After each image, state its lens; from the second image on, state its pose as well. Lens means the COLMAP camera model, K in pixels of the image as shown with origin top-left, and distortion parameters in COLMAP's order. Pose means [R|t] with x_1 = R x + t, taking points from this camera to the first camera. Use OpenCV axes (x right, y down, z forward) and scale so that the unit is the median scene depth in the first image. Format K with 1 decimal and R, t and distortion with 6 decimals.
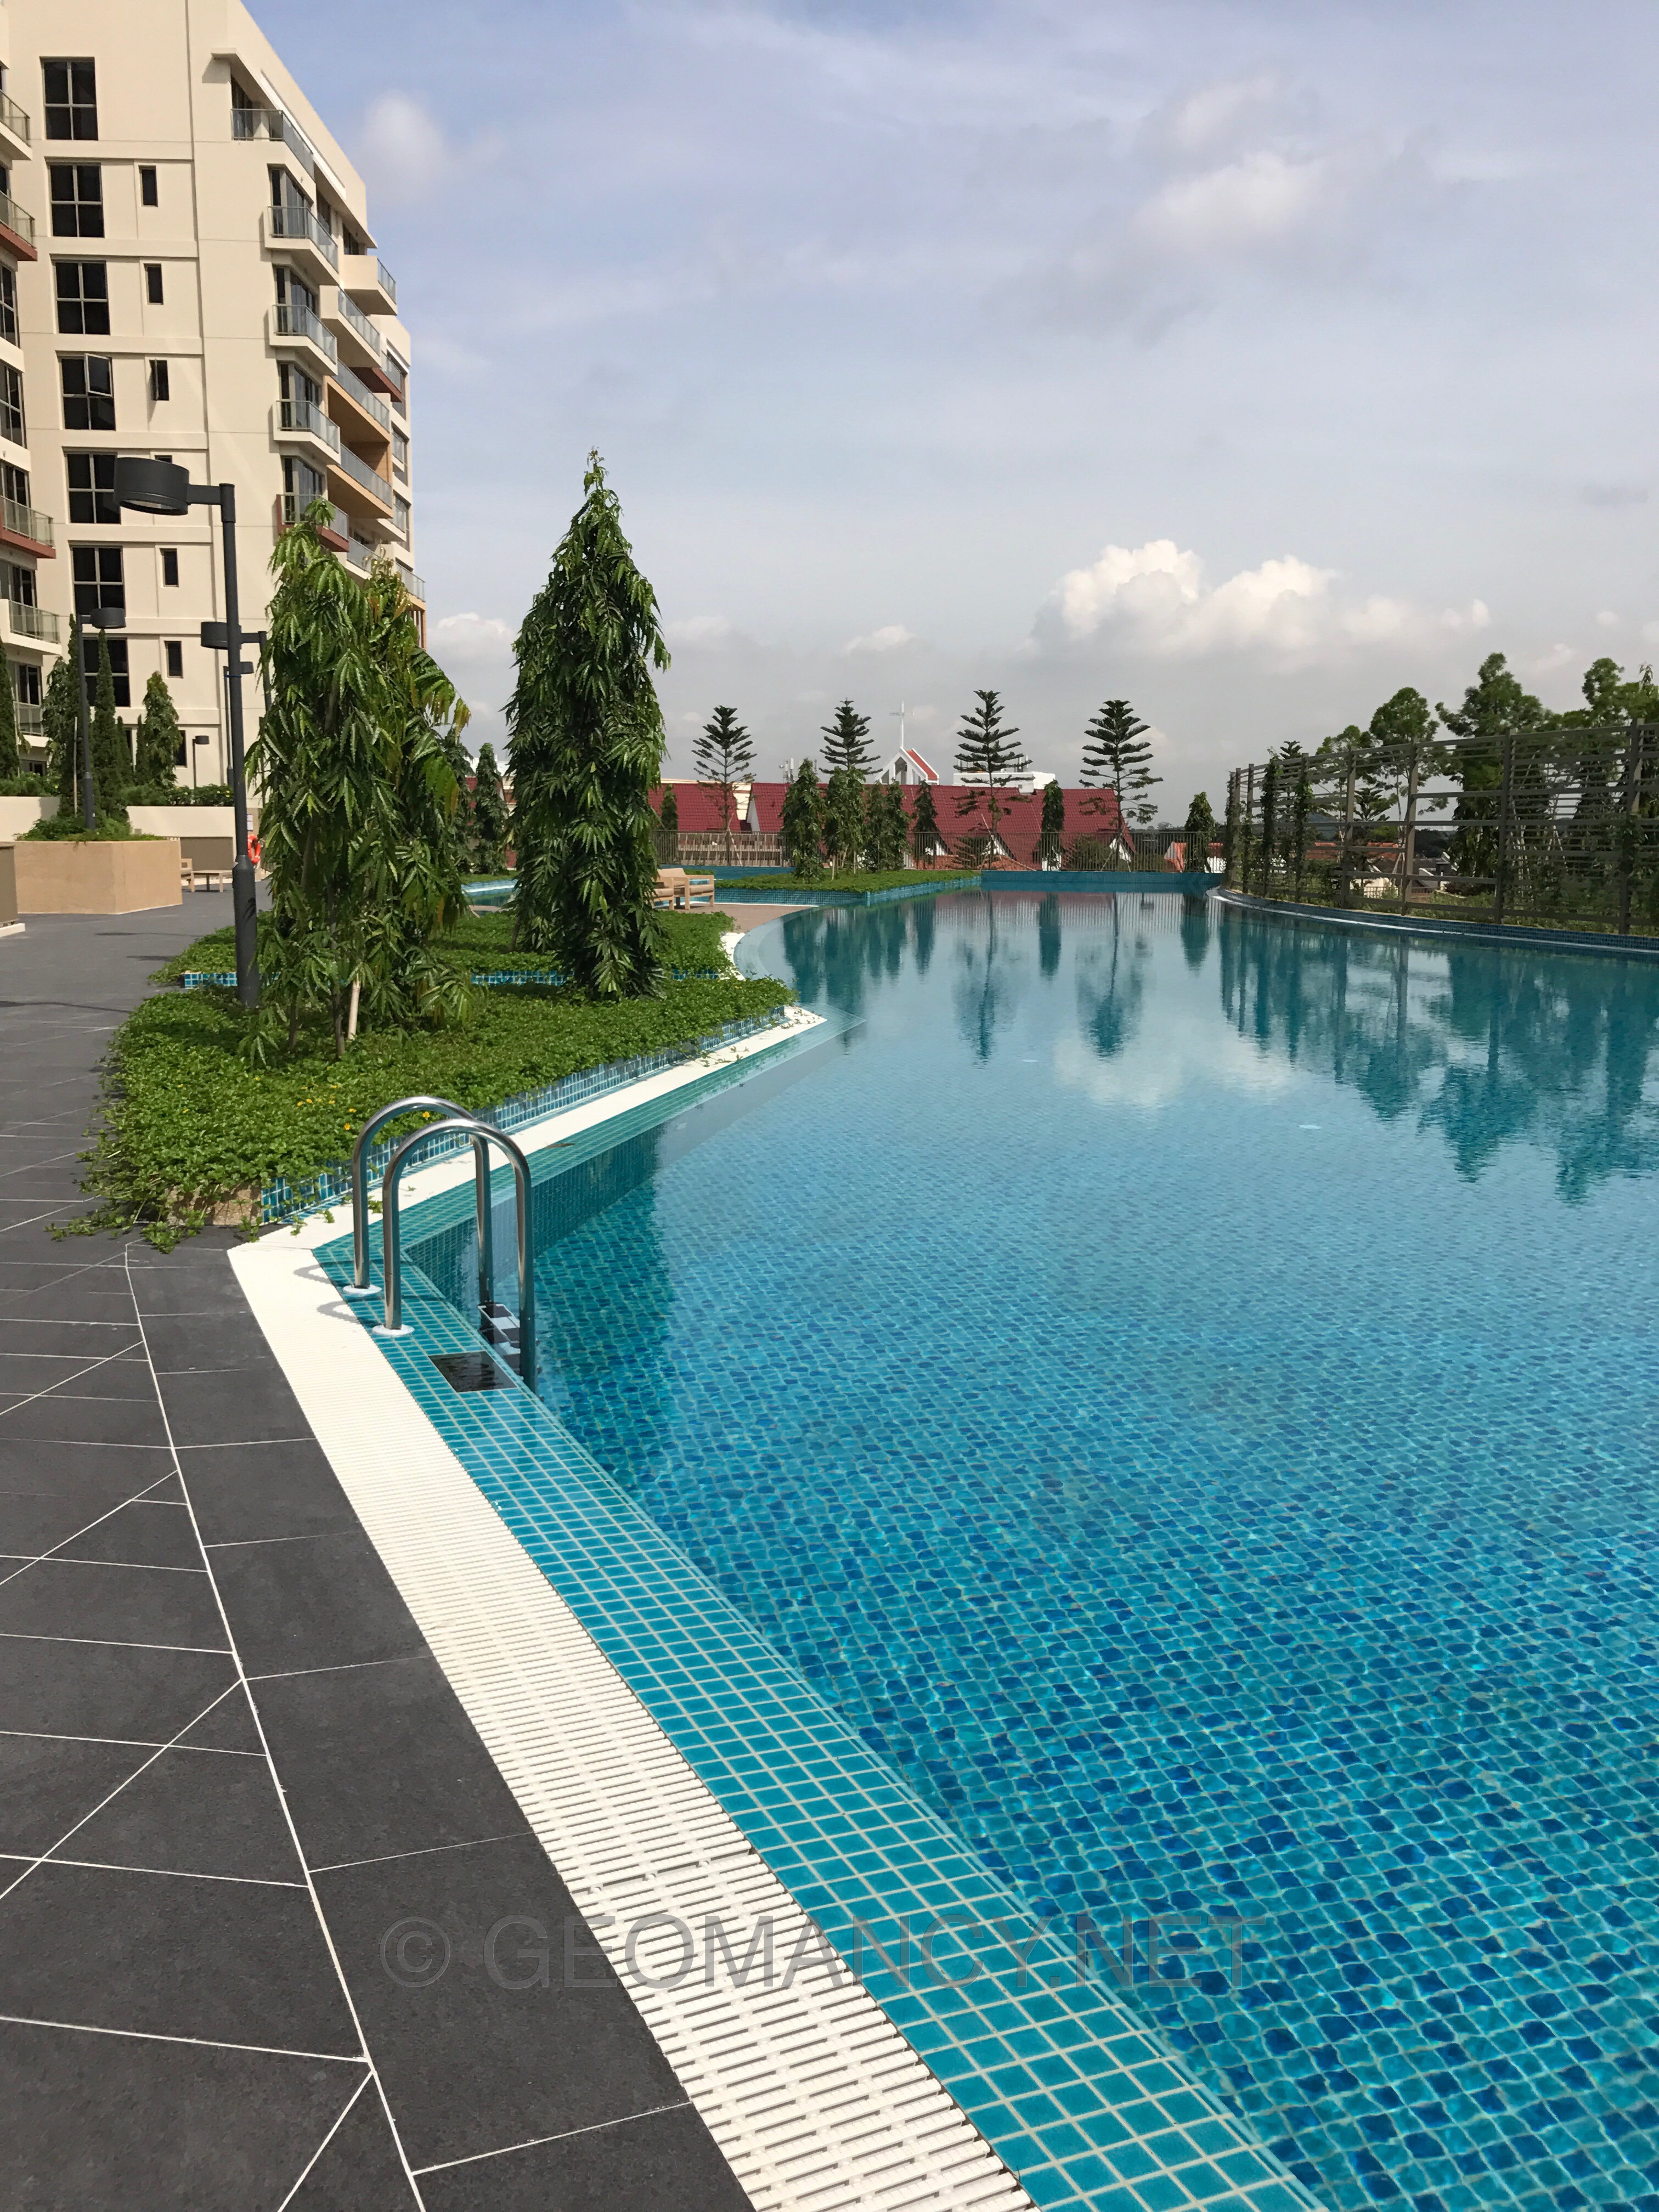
lens RADIAL K [[1826.6, 0, 918.2], [0, 1826.6, 1075.6], [0, 0, 1]] dist [0.002023, 0.020237]
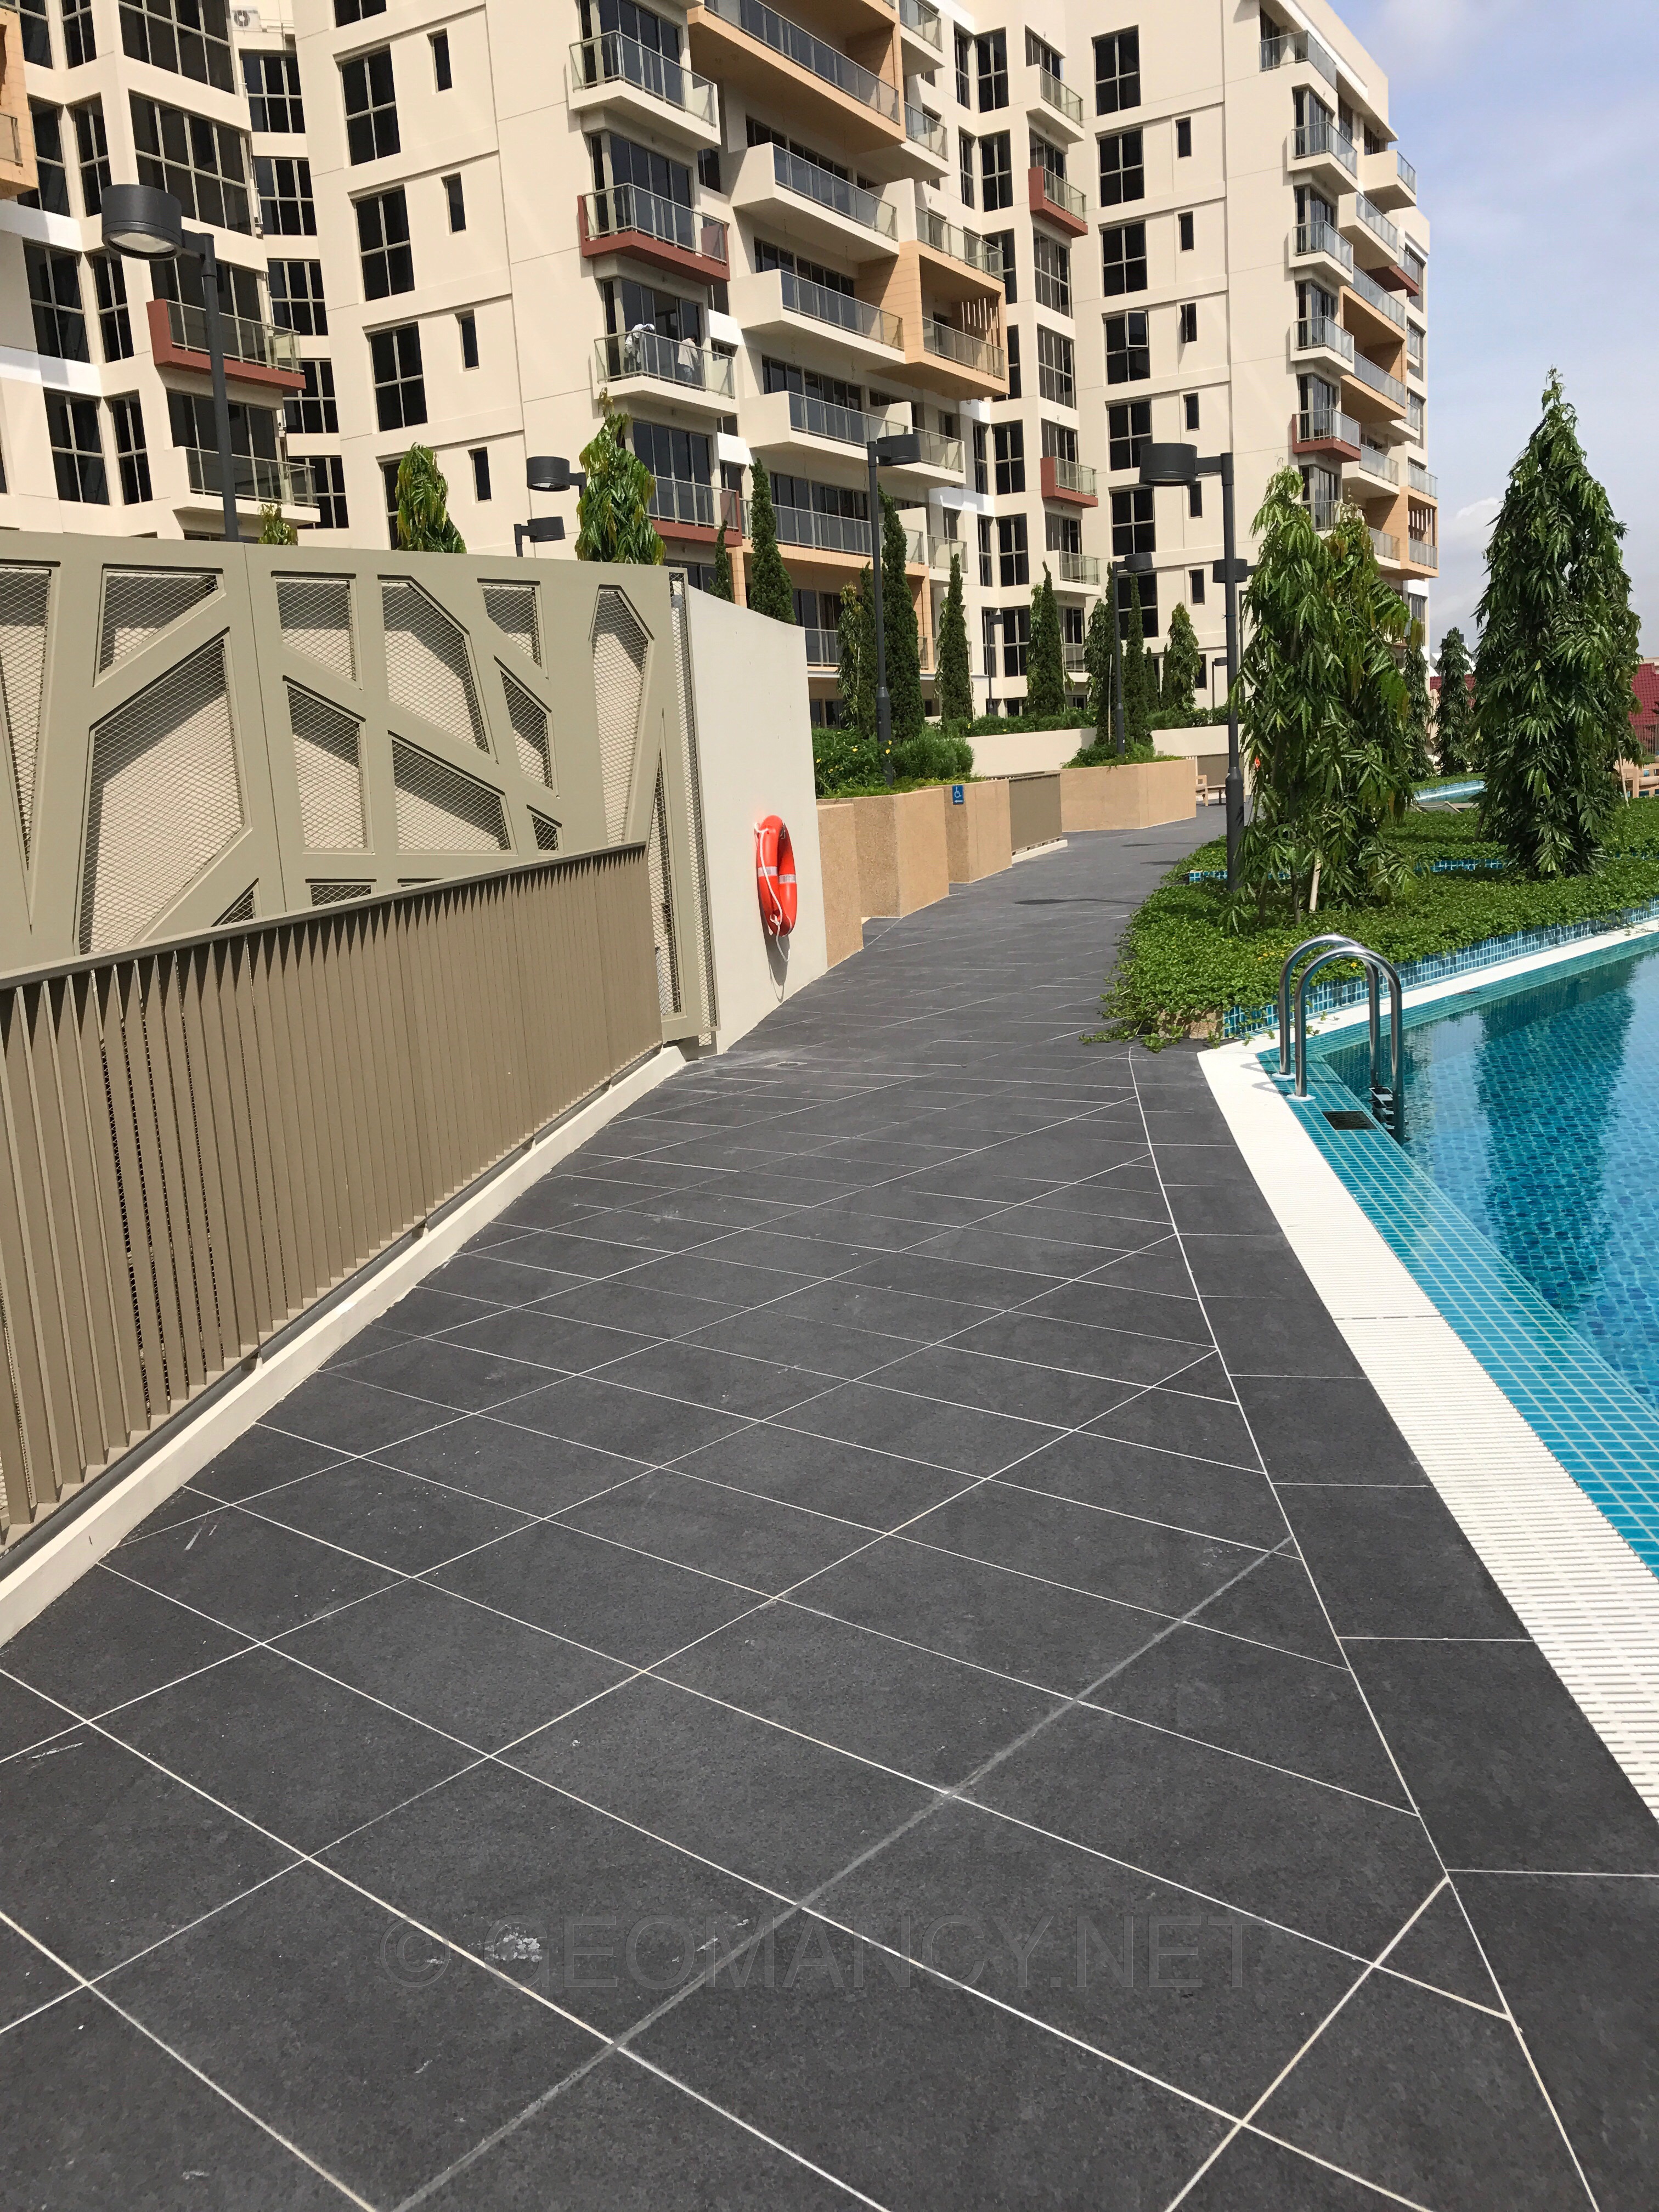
lens RADIAL K [[1832.1, 0, 838.3], [0, 1832.1, 1162.4], [0, 0, 1]] dist [0.074061, -0.211665]
pose [[0.838562, 0.052656, -0.542256, 0.027149], [-0.001177, 0.995491, 0.094846, 0.007724], [0.544805, -0.078896, 0.834843, -0.056683]]
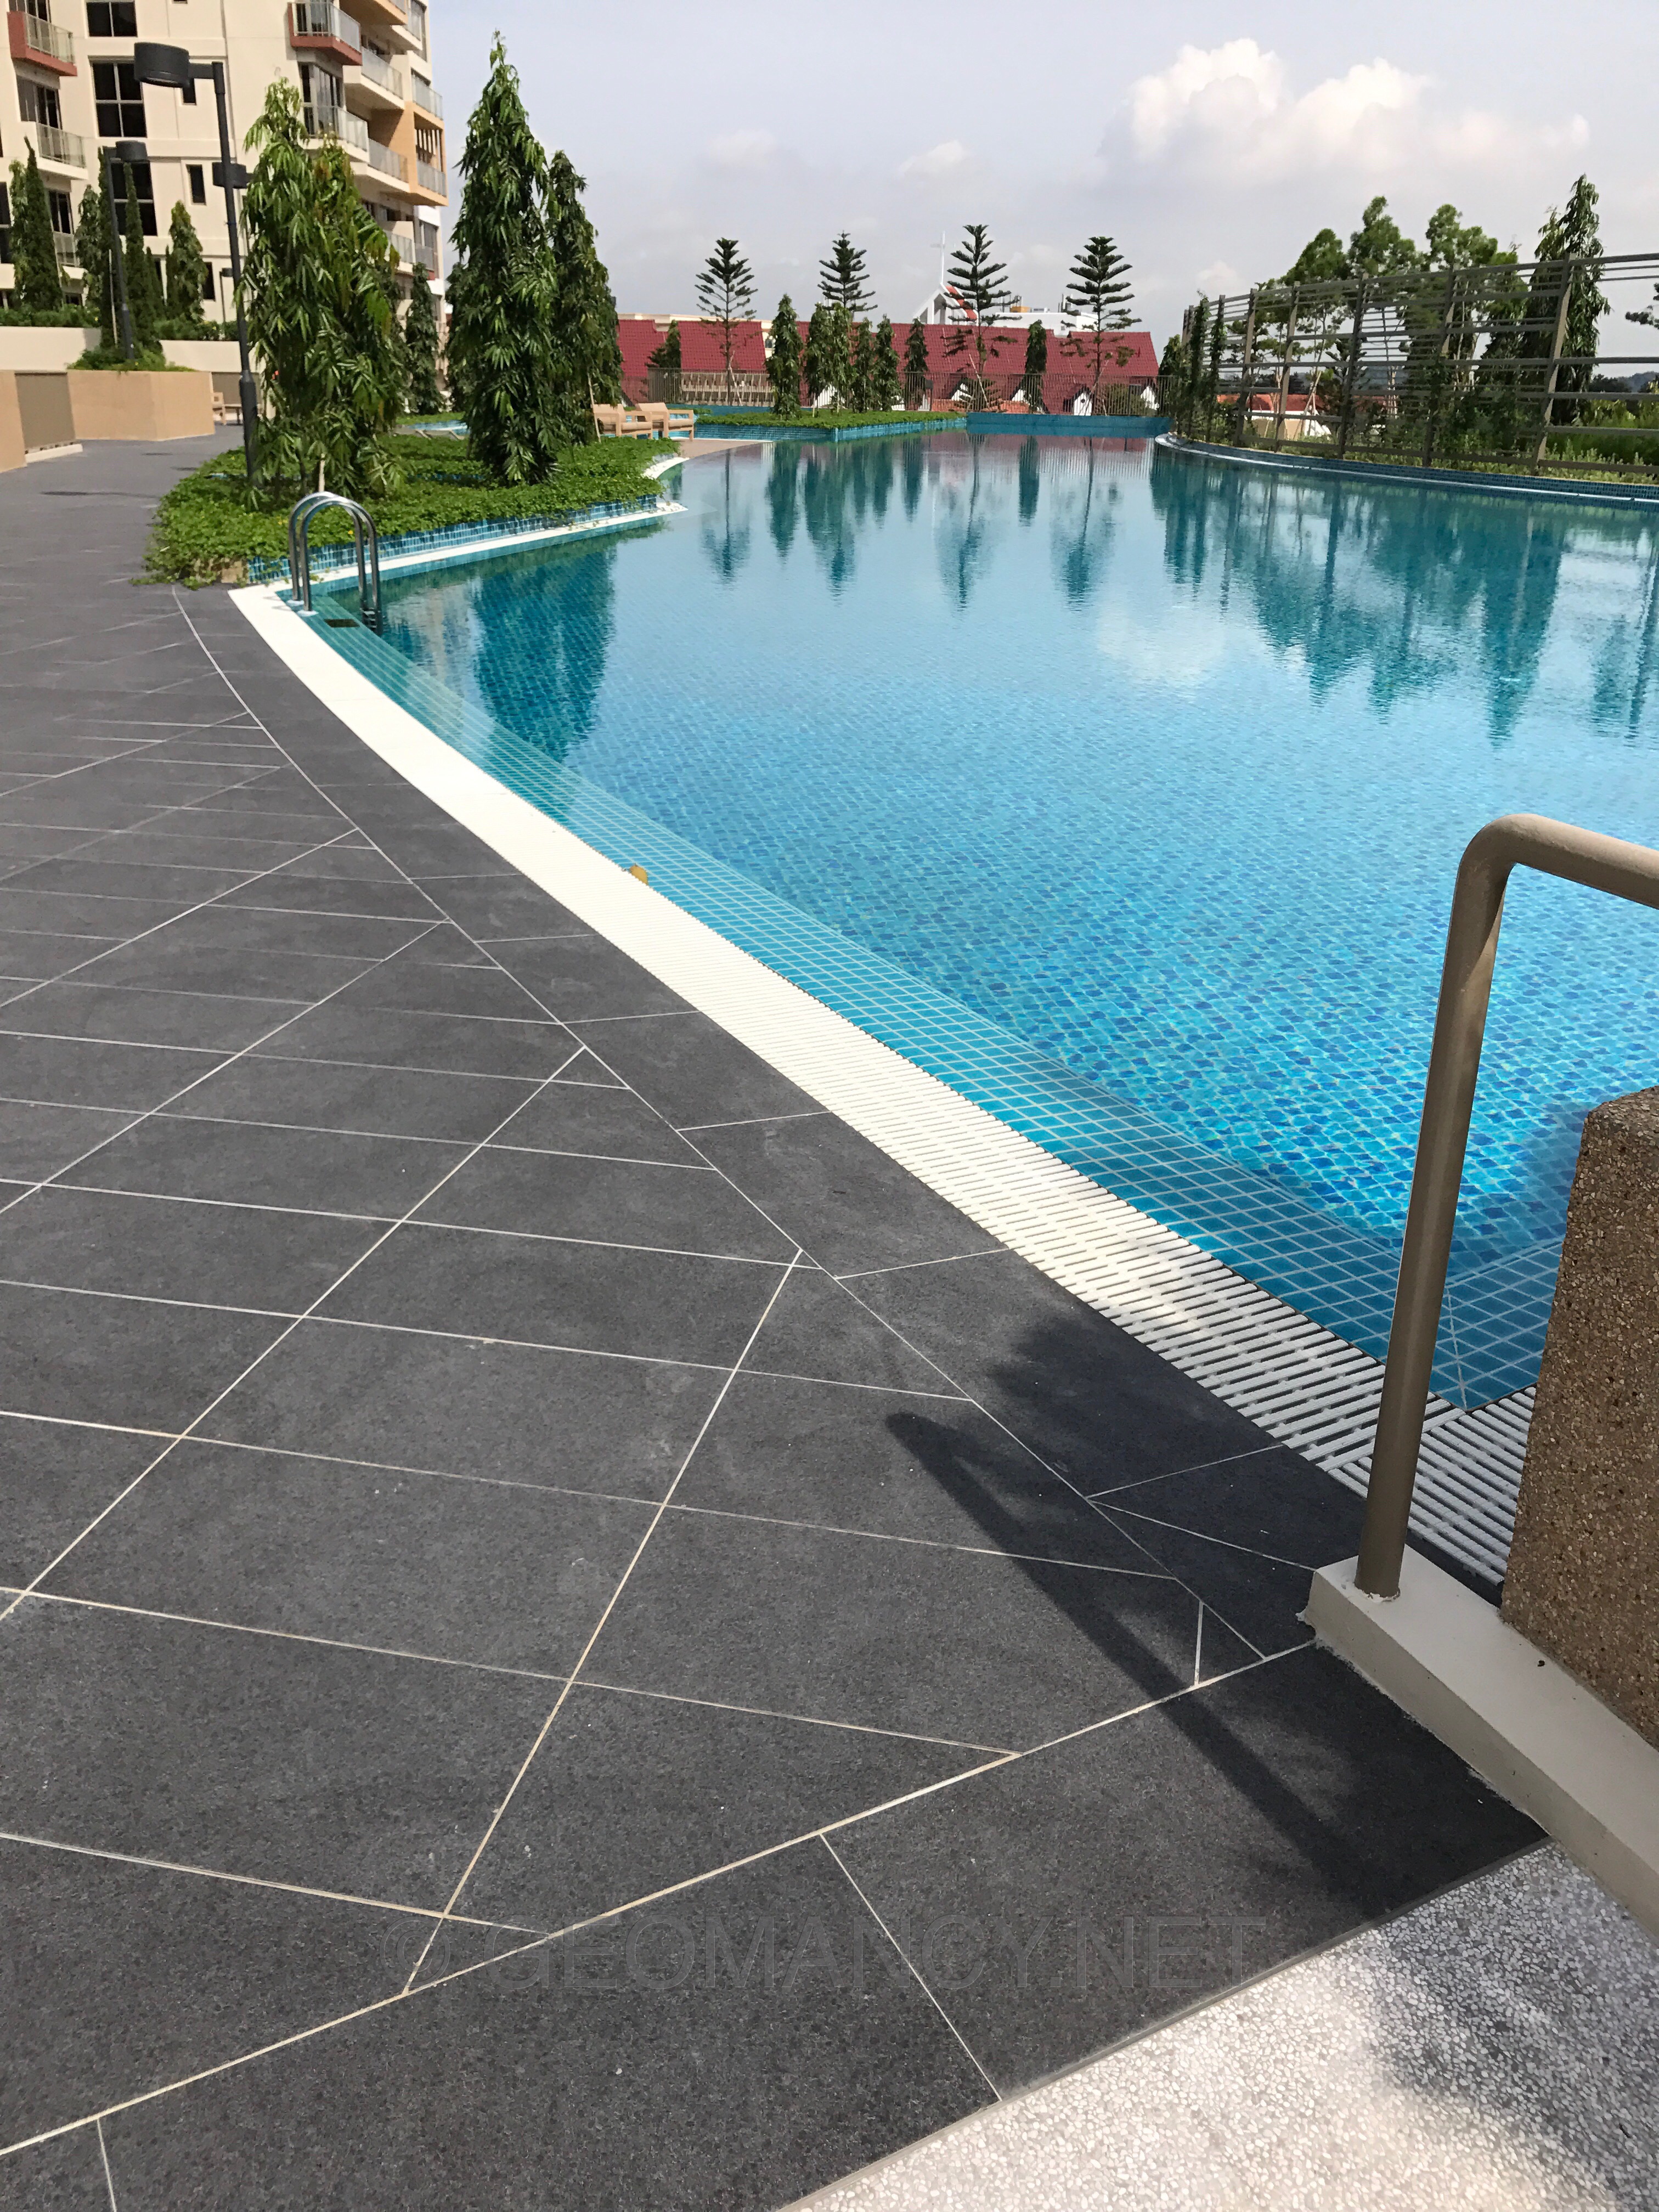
lens RADIAL K [[1899.6, 0, 829.0], [0, 1899.6, 1174.6], [0, 0, 1]] dist [-0.052227, 0.059867]
pose [[0.995884, 0.045695, -0.078273, 0.061897], [-0.023631, 0.964647, 0.262483, 0.024849], [0.087500, -0.259553, 0.961757, -0.142311]]
